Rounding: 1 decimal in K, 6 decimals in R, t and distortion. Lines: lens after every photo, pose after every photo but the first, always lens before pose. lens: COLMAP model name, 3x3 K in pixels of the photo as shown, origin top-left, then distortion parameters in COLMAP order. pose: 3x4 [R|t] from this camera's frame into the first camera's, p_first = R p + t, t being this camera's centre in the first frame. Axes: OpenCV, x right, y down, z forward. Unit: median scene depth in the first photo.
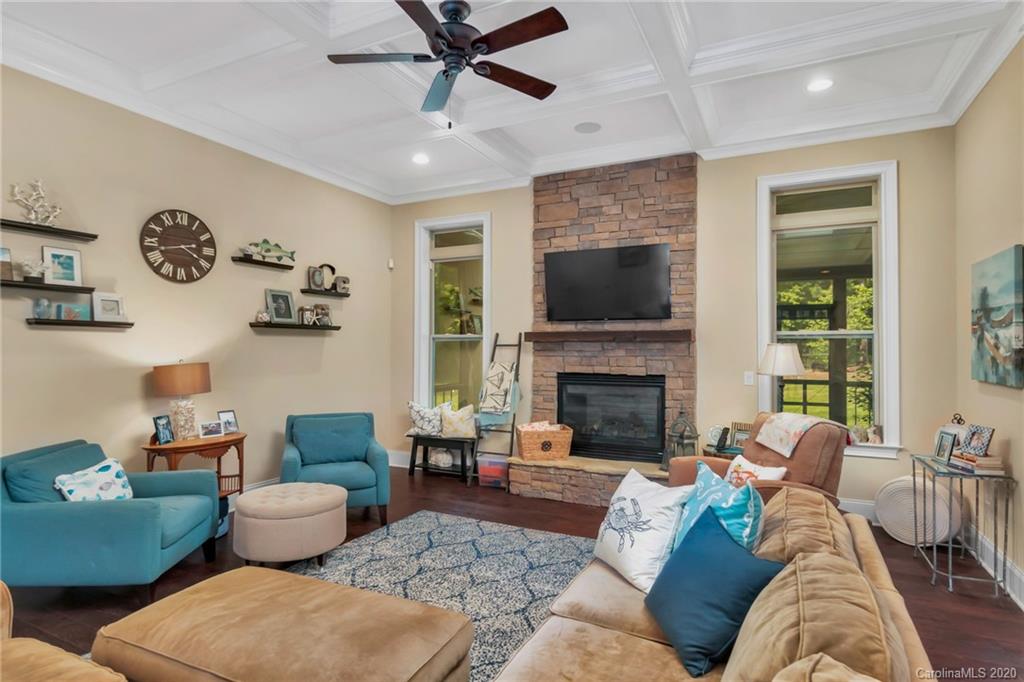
lens RADIAL K [[532.8, 0, 510.6], [0, 532.8, 345.2], [0, 0, 1]] dist [-0.001468, -0.000875]
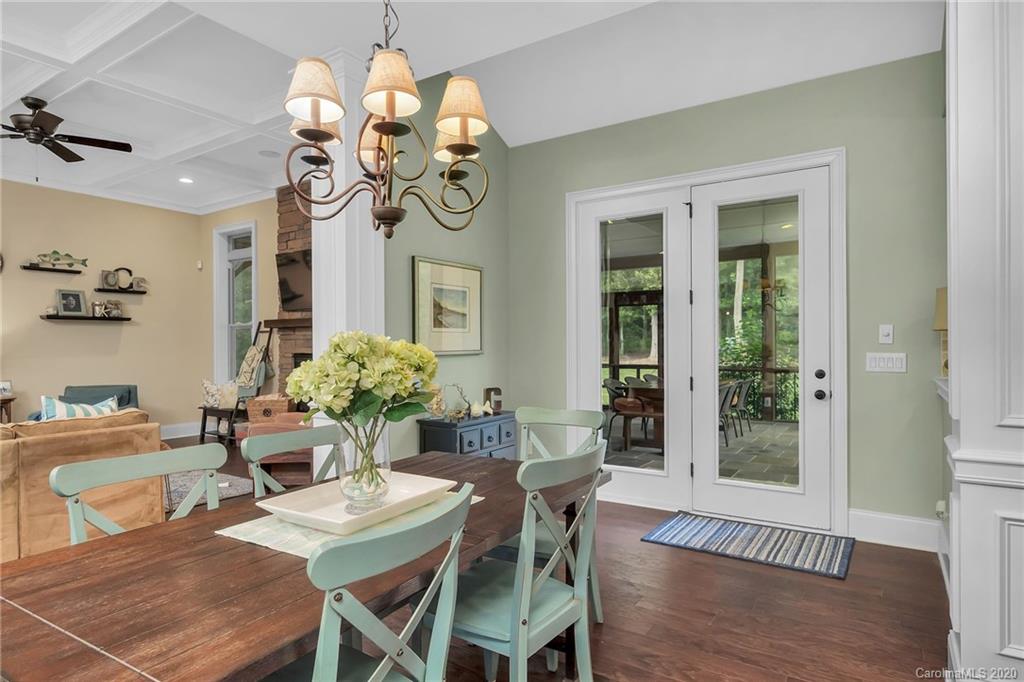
lens RADIAL K [[579.3, 0, 510.2], [0, 579.3, 346.9], [0, 0, 1]] dist [-0.005344, -0.001993]
pose [[0.992425, -0.009935, -0.122453, 0.783983], [0.011100, 0.999899, 0.008834, 0.033110], [0.122353, -0.010126, 0.992435, -0.250745]]
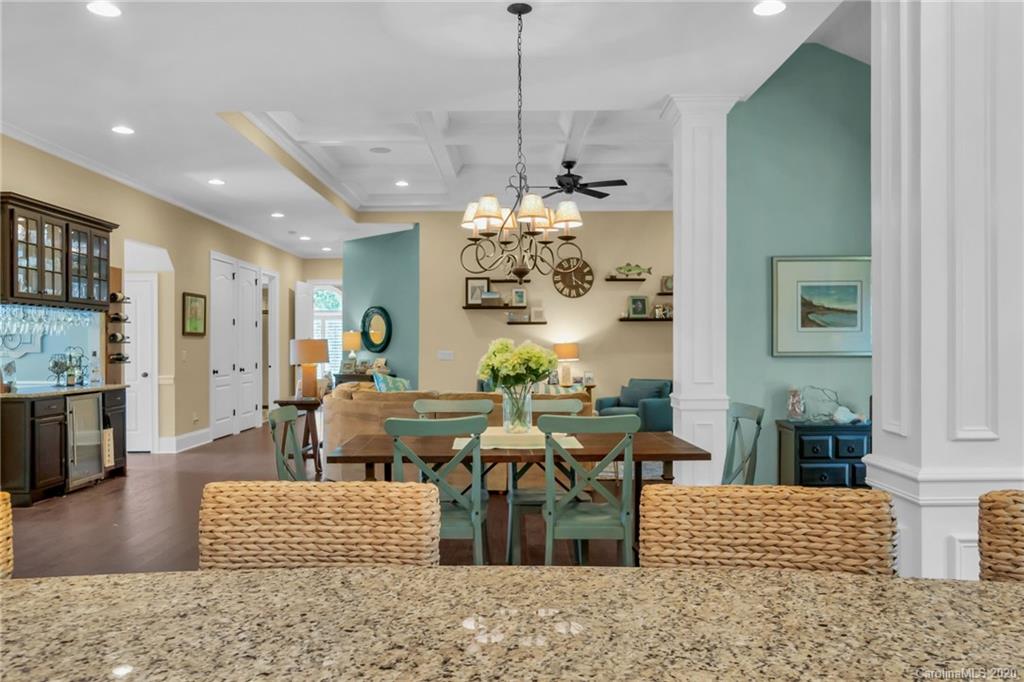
lens RADIAL K [[800.5, 0, 512.0], [0, 800.5, 341.0], [0, 0, 1]] dist [0.000214, -0.000816]
pose [[0.436407, -0.010223, -0.899691, 1.418980], [0.009209, 0.999934, -0.006895, 0.035494], [0.899702, -0.005276, 0.436472, -0.295593]]
